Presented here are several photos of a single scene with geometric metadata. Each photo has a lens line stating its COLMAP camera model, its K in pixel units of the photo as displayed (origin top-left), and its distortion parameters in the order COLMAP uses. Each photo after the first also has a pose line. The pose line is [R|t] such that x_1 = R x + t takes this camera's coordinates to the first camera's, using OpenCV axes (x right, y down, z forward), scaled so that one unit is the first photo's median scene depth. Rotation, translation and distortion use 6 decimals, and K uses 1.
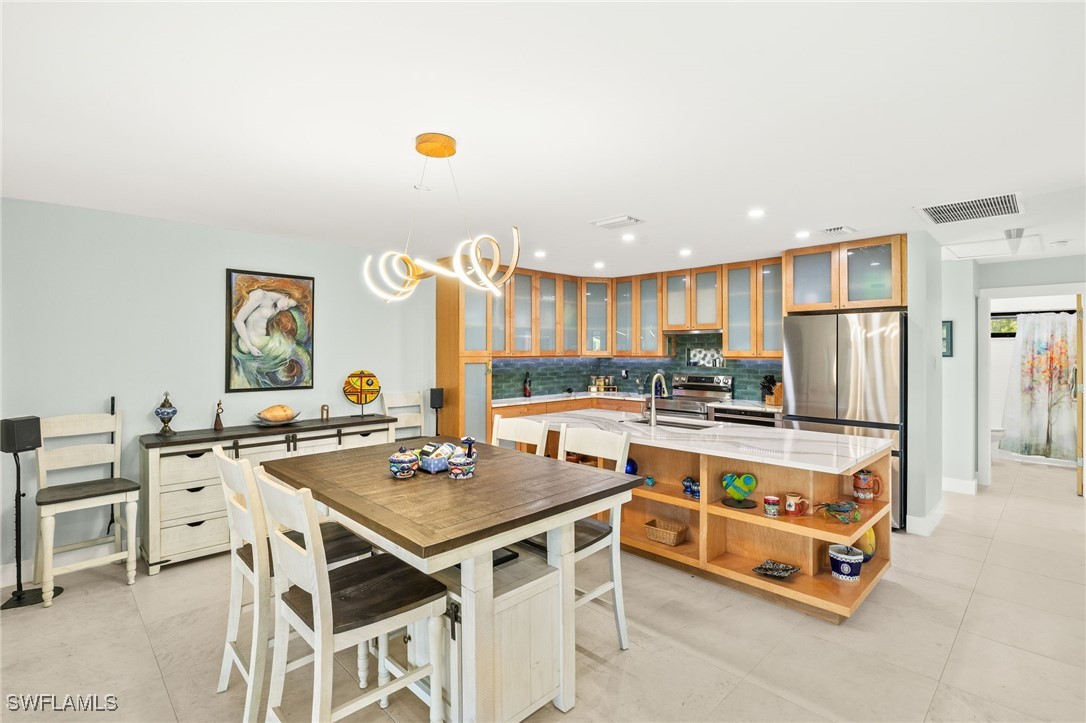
lens RADIAL K [[512.2, 0, 545.0], [0, 512.2, 345.9], [0, 0, 1]] dist [0.002144, 0.000257]
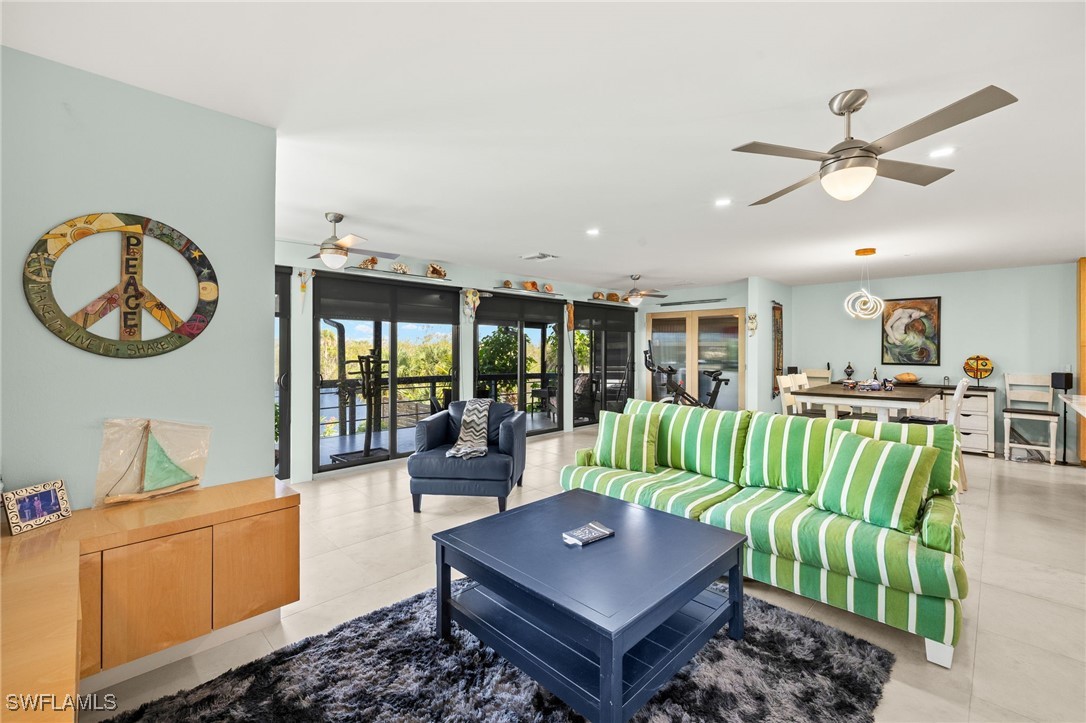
lens RADIAL K [[457.7, 0, 538.5], [0, 457.7, 352.3], [0, 0, 1]] dist [0.001277, -0.000057]
pose [[0.006808, 0.009543, -0.999931, 1.031376], [0.009997, 0.999904, 0.009611, 0.015497], [0.999927, -0.010062, 0.006712, -0.281678]]
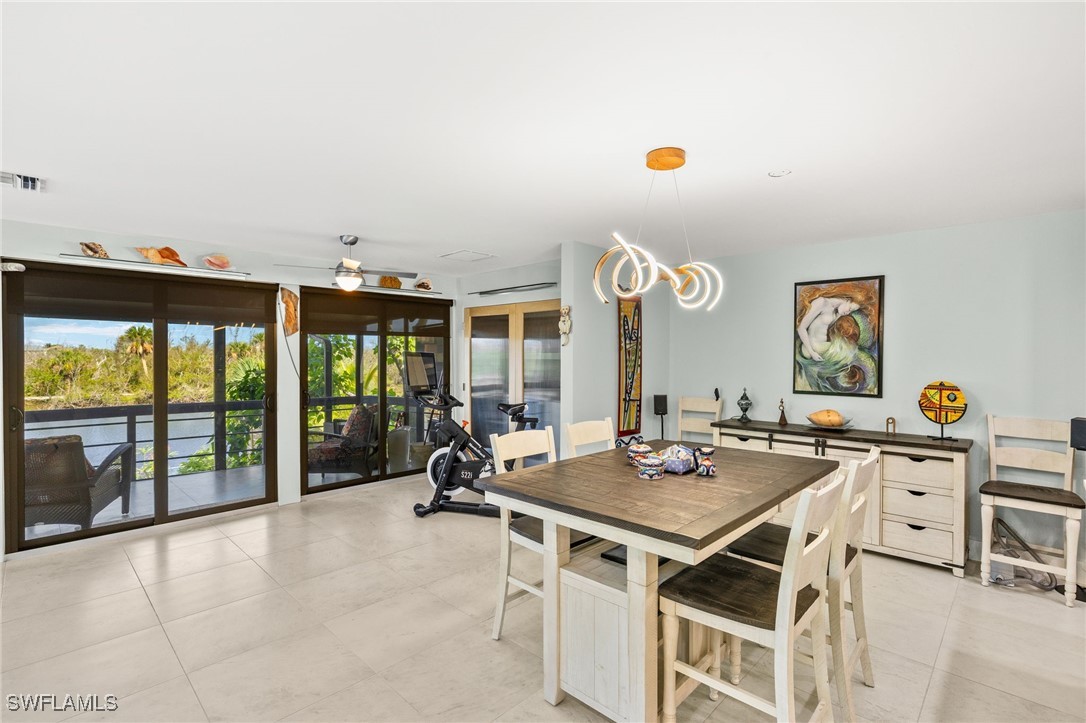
lens RADIAL K [[502.3, 0, 540.2], [0, 502.3, 365.7], [0, 0, 1]] dist [-0.003463, 0.000671]
pose [[0.029610, 0.024982, -0.999249, 0.443834], [0.010043, 0.999630, 0.025289, -0.002622], [0.999511, -0.010784, 0.029348, 0.390427]]
